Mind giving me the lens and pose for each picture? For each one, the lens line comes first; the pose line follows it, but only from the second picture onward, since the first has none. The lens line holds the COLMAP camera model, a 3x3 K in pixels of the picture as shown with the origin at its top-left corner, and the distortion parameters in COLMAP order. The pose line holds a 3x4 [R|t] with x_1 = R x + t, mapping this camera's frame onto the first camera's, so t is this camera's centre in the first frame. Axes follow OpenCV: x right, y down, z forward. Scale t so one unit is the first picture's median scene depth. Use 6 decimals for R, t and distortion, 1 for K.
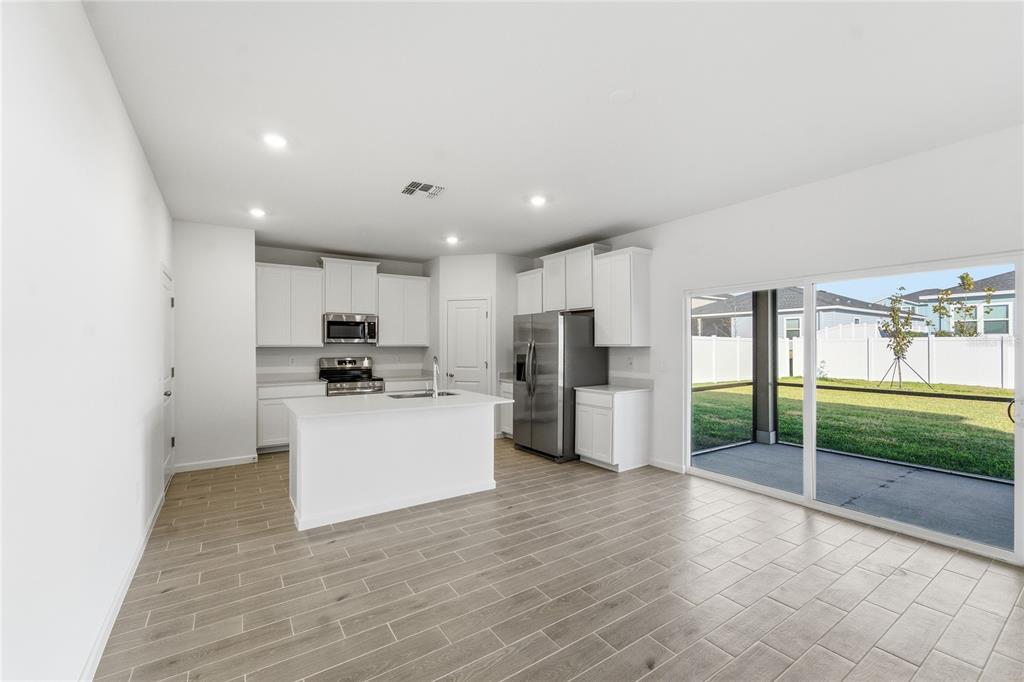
lens RADIAL K [[425.3, 0, 512.0], [0, 425.3, 341.0], [0, 0, 1]] dist [-0.027888, 0.029603]
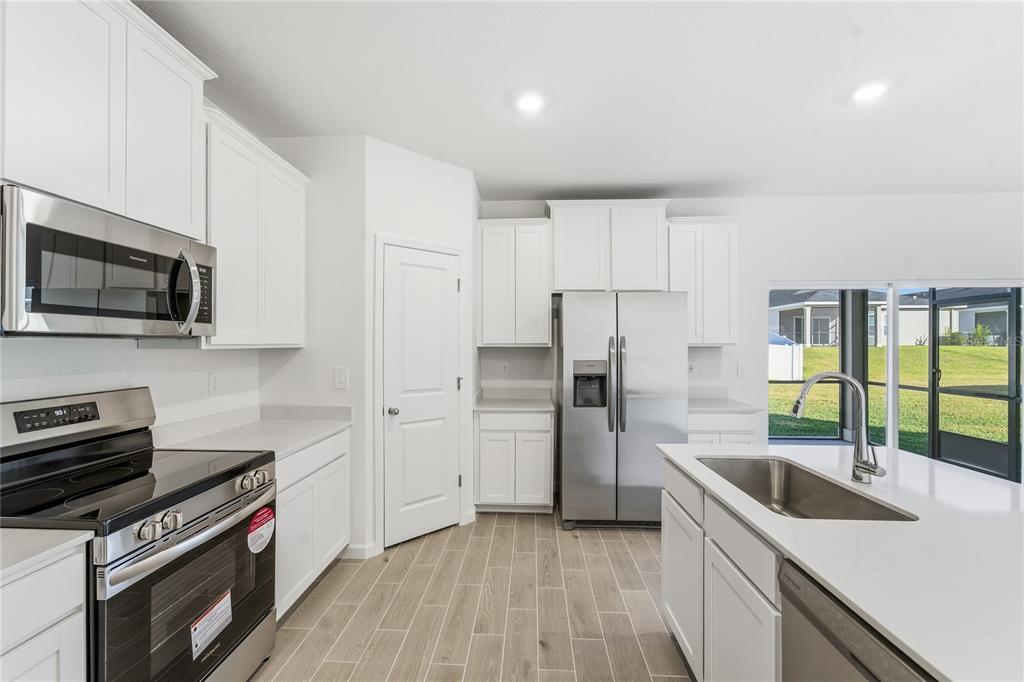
lens RADIAL K [[425.3, 0, 512.0], [0, 425.3, 341.0], [0, 0, 1]] dist [-0.027888, 0.029603]
pose [[0.596981, 0.006163, 0.802232, -0.548632], [-0.009773, 0.999952, -0.000410, 0.006623], [-0.802196, -0.007595, 0.597013, 0.825086]]
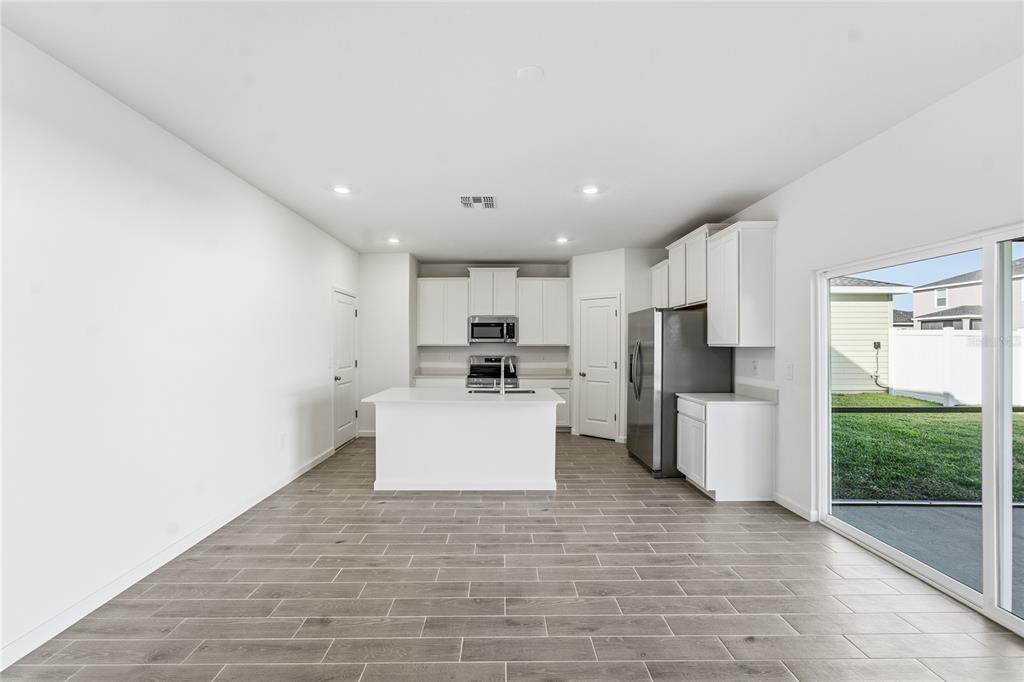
lens RADIAL K [[425.3, 0, 512.0], [0, 425.3, 341.0], [0, 0, 1]] dist [-0.027888, 0.029603]
pose [[0.839493, -0.002017, -0.543367, 0.336750], [0.003088, 0.999995, 0.001059, 0.000116], [0.543362, -0.002567, 0.839495, 0.097803]]
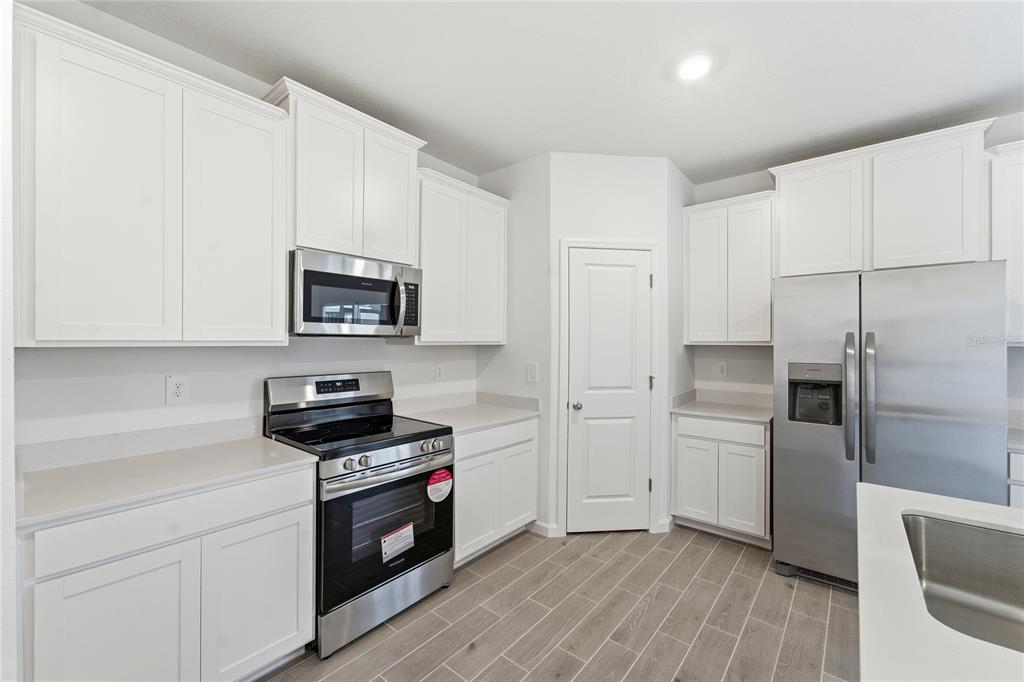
lens RADIAL K [[437.5, 0, 553.6], [0, 437.5, 339.1], [0, 0, 1]] dist [0.013386, 0.000054]
pose [[0.955658, 0.005008, 0.294435, -0.406968], [-0.005898, 0.999980, 0.002134, 0.006763], [-0.294418, -0.003775, 0.955669, 0.710374]]
